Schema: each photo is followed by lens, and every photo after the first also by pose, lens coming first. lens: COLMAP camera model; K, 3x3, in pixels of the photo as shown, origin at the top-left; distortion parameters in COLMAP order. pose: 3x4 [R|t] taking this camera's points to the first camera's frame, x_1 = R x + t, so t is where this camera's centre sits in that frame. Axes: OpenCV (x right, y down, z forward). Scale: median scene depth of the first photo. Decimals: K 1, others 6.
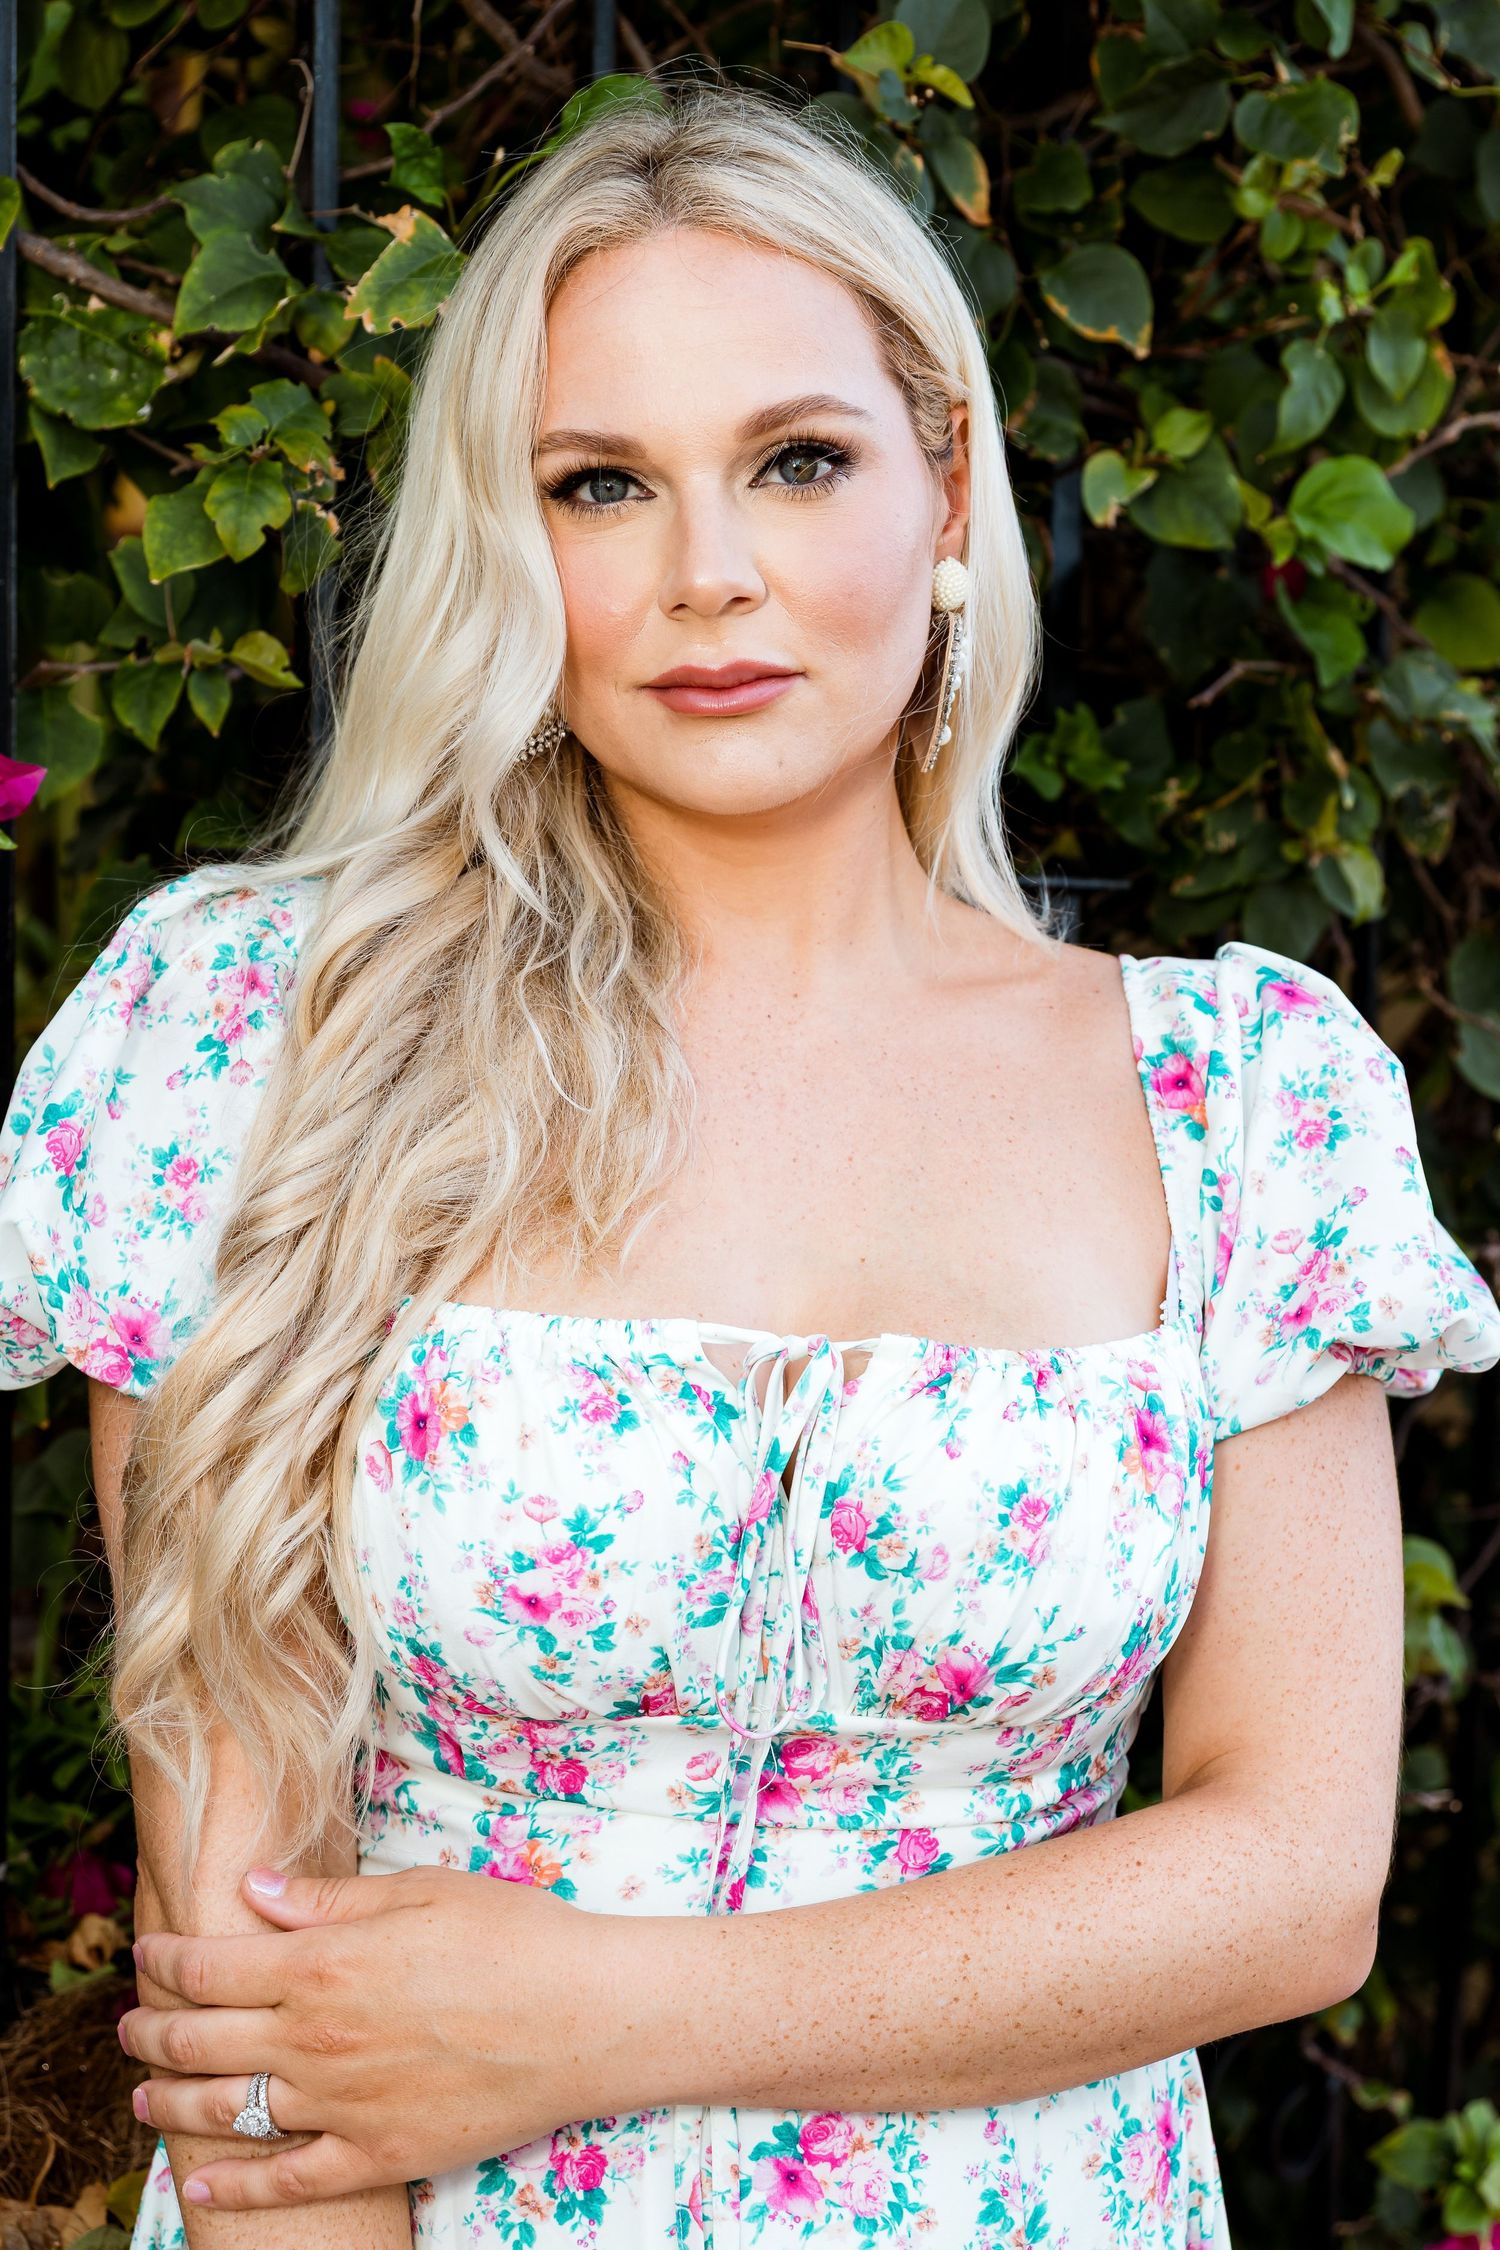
lens RADIAL K [[3142.2, 0, 750.0], [0, 3142.2, 1125.0], [0, 0, 1]] dist [0.008980, -0.010068]
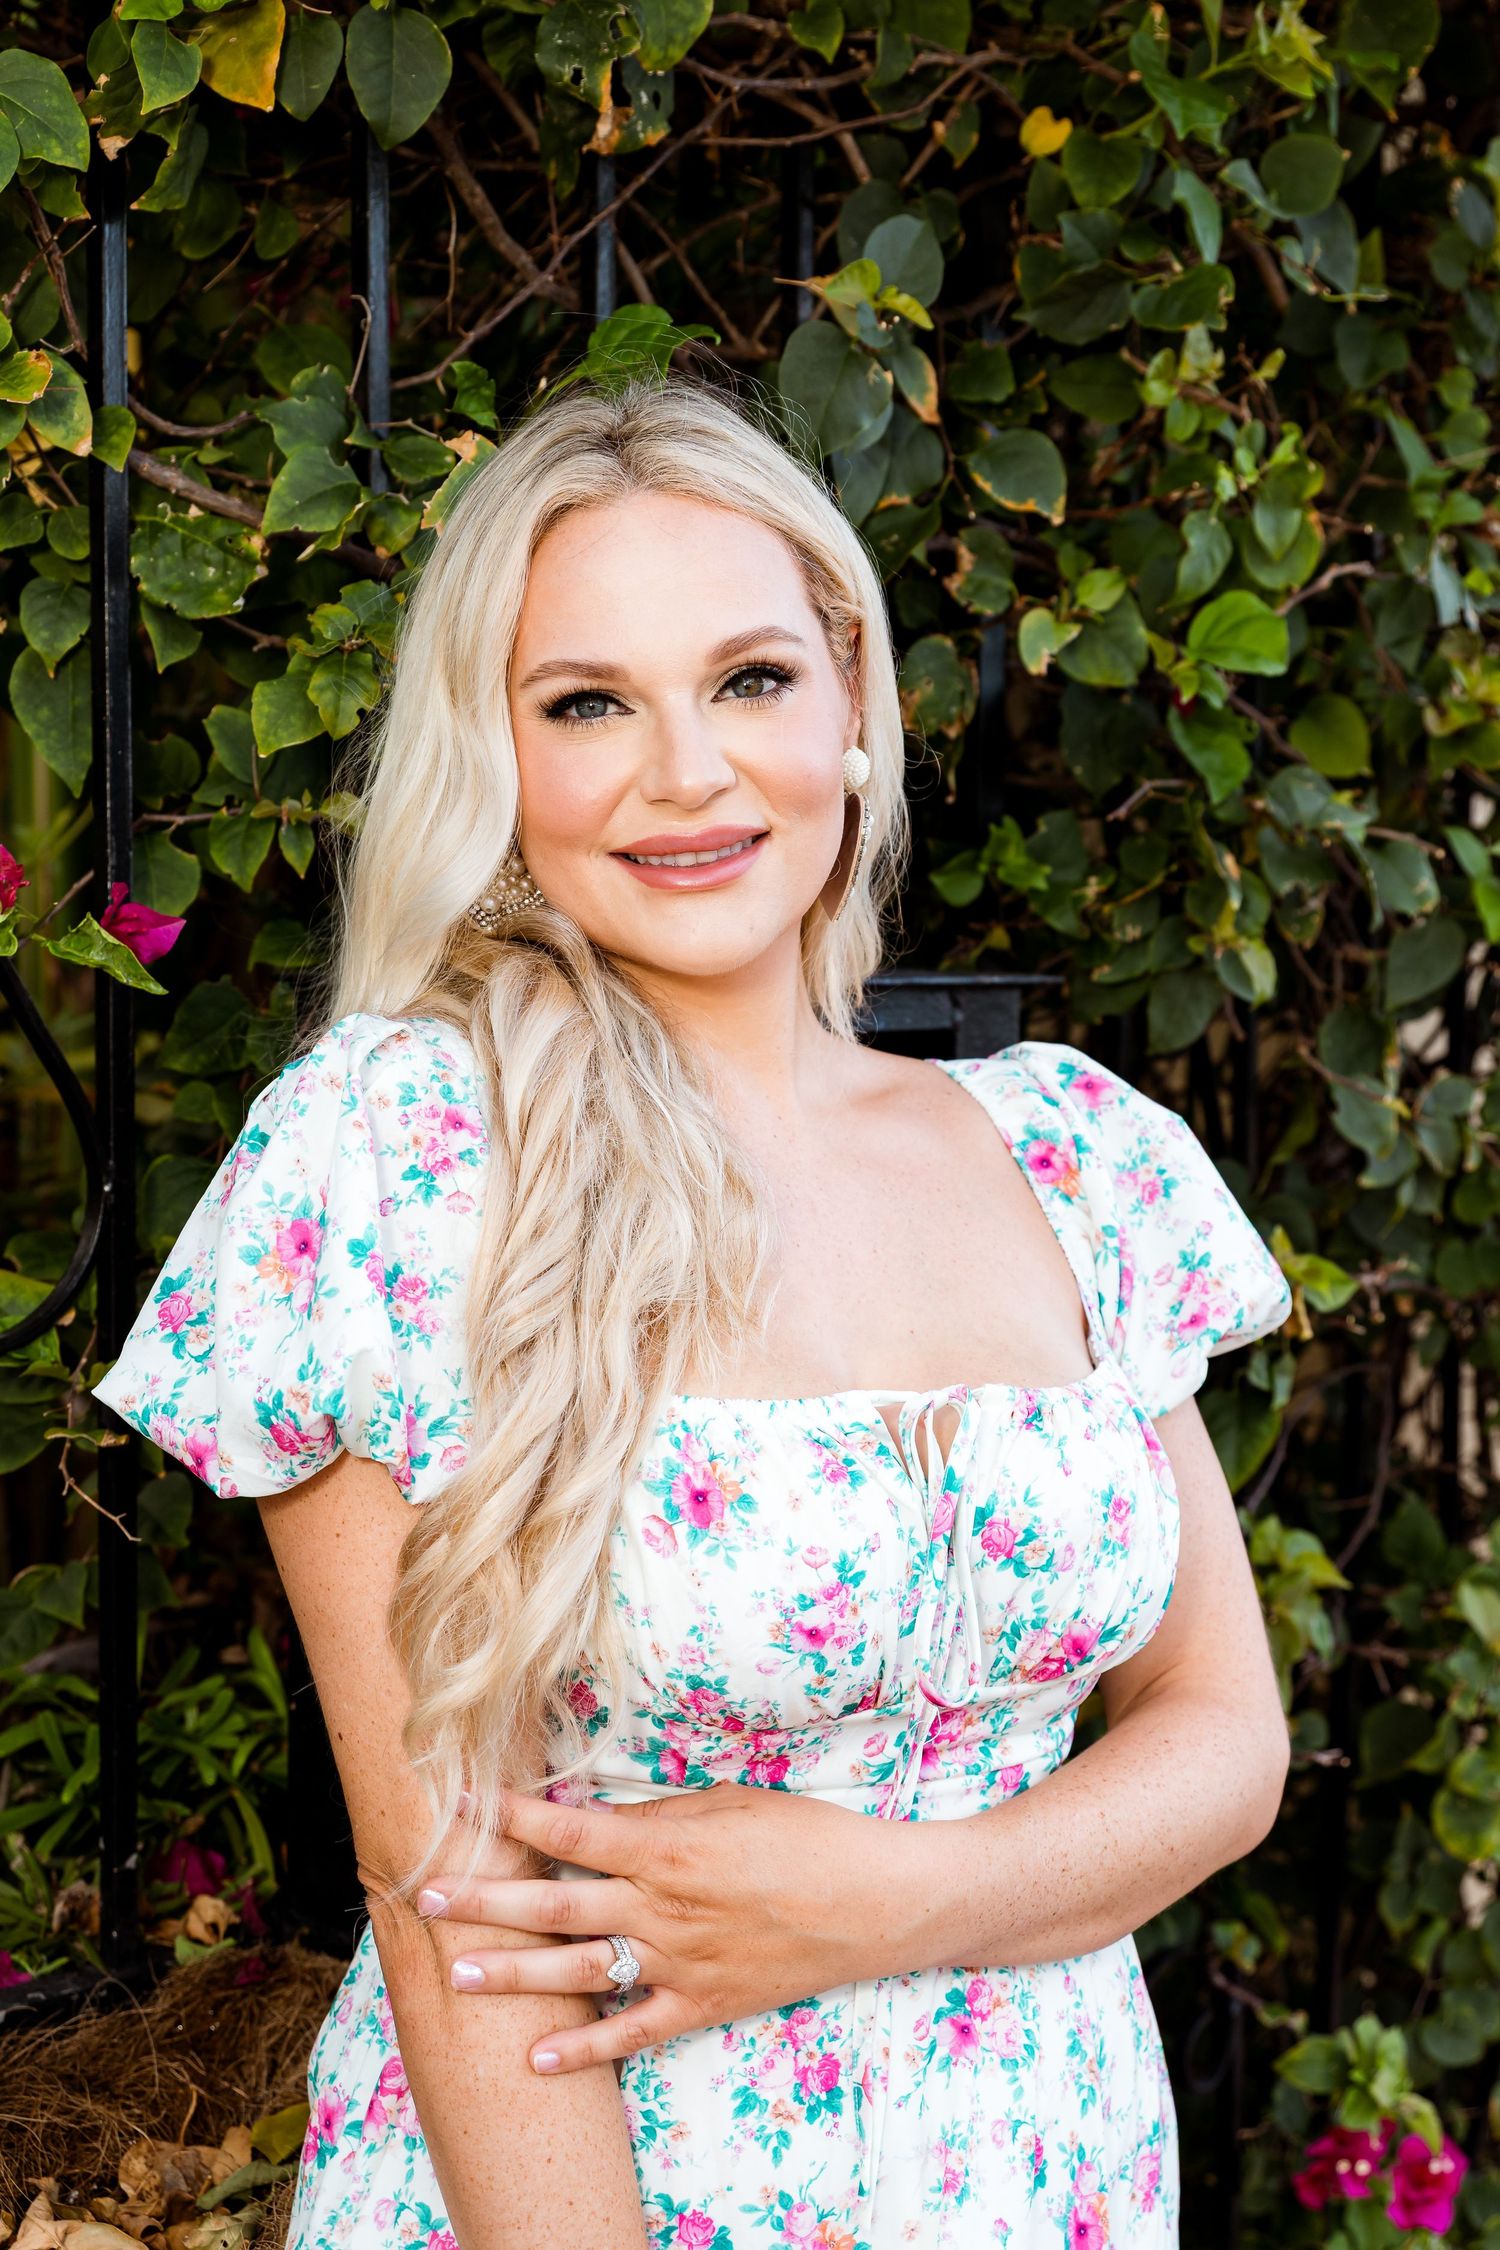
lens RADIAL K [[3084.0, 0, 750.0], [0, 3084.0, 1125.0], [0, 0, 1]] dist [-0.002089, 0.121752]
pose [[0.997572, -0.021158, 0.066355, -0.079745], [0.020901, 0.999771, 0.004561, -0.033424], [-0.066437, -0.003163, 0.997786, -0.145535]]
